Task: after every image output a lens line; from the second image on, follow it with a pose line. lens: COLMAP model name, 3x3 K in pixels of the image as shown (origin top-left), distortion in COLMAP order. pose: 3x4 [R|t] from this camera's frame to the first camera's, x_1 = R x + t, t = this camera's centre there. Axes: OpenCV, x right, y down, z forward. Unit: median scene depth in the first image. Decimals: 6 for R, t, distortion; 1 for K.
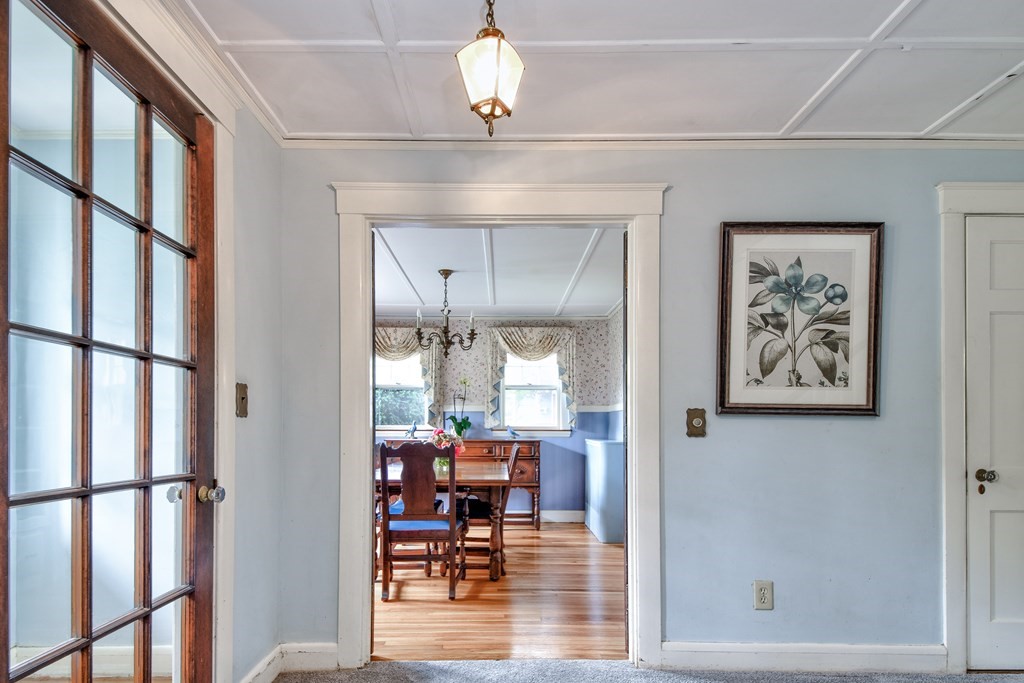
lens RADIAL K [[564.3, 0, 508.0], [0, 564.3, 425.0], [0, 0, 1]] dist [0.033027, -0.017467]
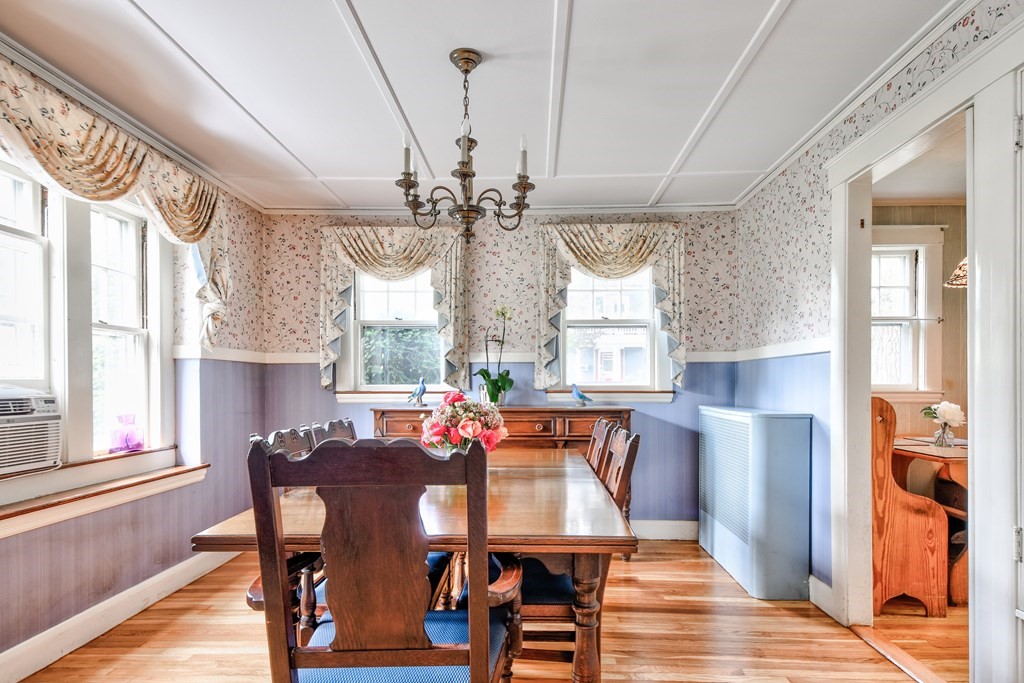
lens RADIAL K [[564.3, 0, 510.1], [0, 564.3, 396.2], [0, 0, 1]] dist [0.033027, -0.017467]
pose [[0.998459, -0.002639, -0.055424, -0.034429], [0.003863, 0.999751, 0.021978, 0.000209], [0.055352, -0.022158, 0.998221, 0.377514]]
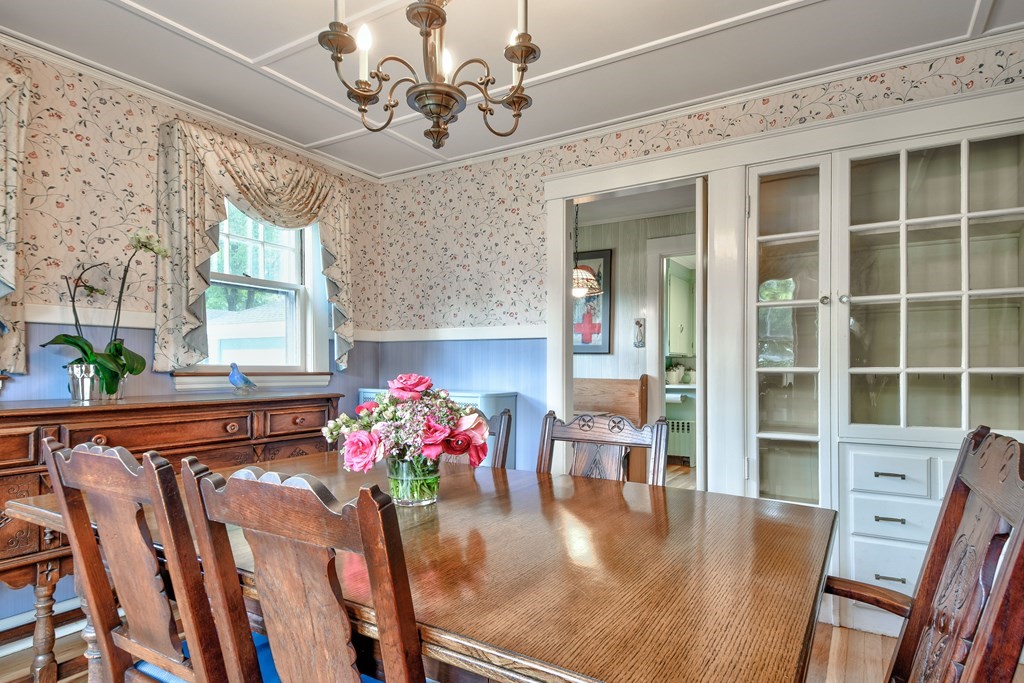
lens RADIAL K [[564.3, 0, 518.0], [0, 564.3, 368.2], [0, 0, 1]] dist [0.033027, -0.017467]
pose [[0.537308, -0.000677, 0.843386, -0.250369], [-0.004330, 0.999984, 0.003561, 0.001943], [-0.843375, -0.005565, 0.537297, 0.576218]]
